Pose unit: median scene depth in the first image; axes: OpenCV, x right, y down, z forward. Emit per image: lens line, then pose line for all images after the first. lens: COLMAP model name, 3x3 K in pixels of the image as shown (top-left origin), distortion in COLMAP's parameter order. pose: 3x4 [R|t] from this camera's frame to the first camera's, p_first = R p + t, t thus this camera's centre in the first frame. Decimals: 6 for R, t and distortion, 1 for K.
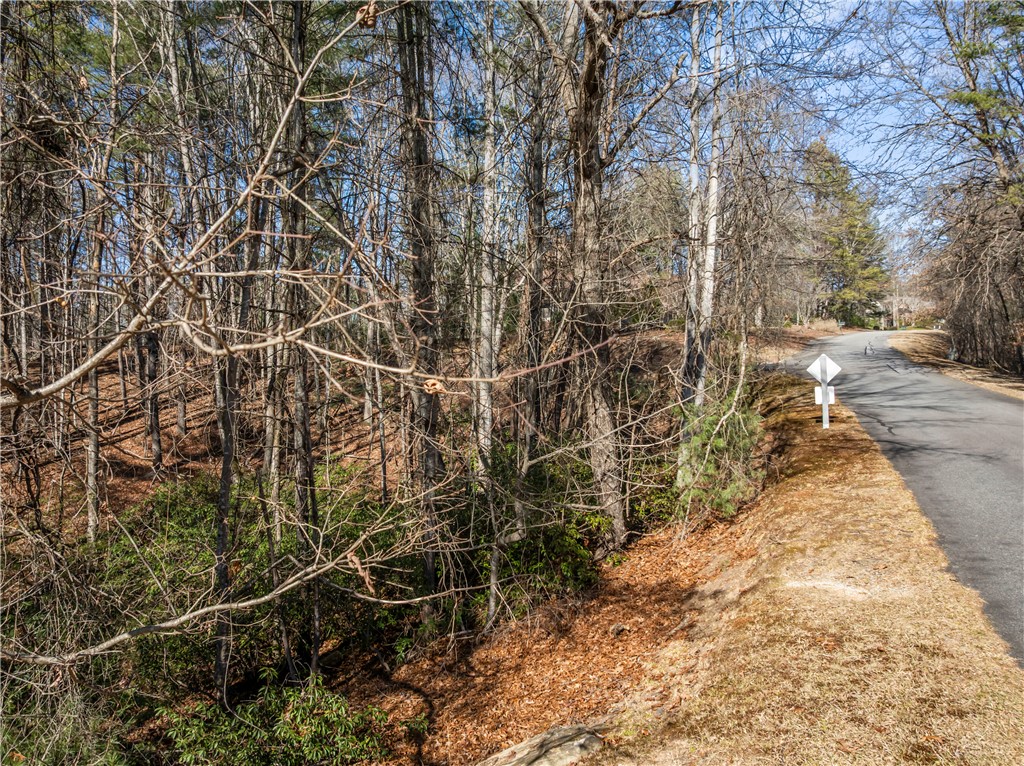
lens RADIAL K [[714.1, 0, 507.6], [0, 714.1, 383.7], [0, 0, 1]] dist [-0.002839, 0.002443]
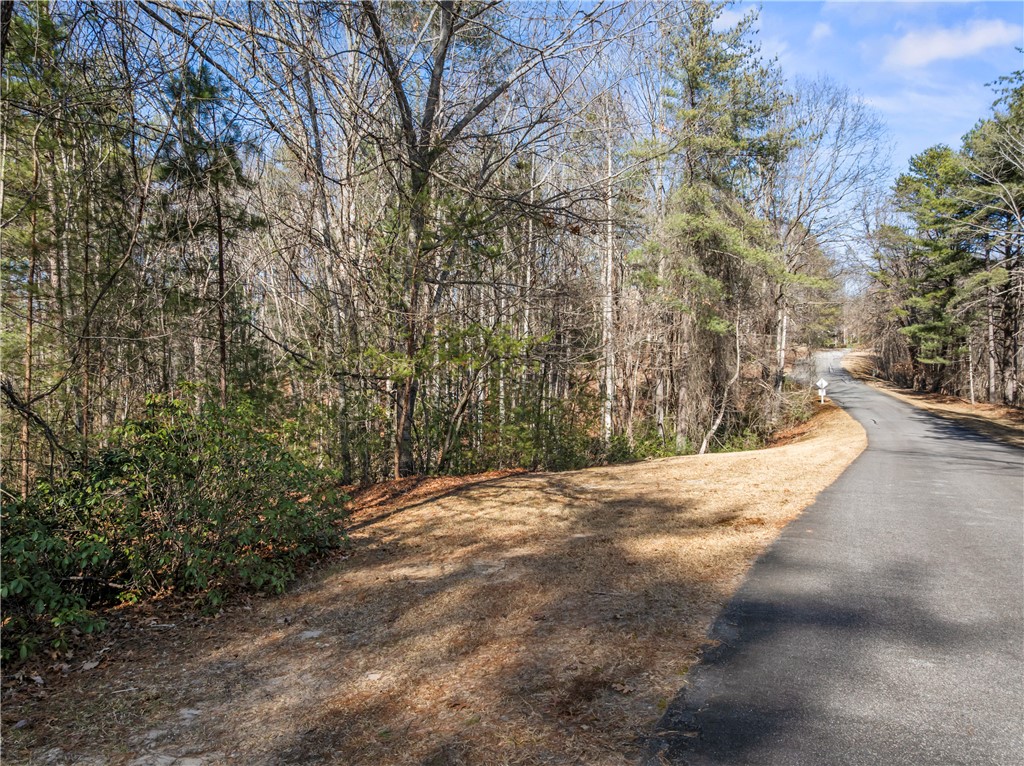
lens RADIAL K [[714.1, 0, 514.0], [0, 714.1, 382.3], [0, 0, 1]] dist [-0.002839, 0.002443]
pose [[0.997861, 0.011710, 0.064320, -0.586555], [-0.011791, 0.999930, 0.000878, -0.008049], [-0.064305, -0.001634, 0.997929, -1.076983]]
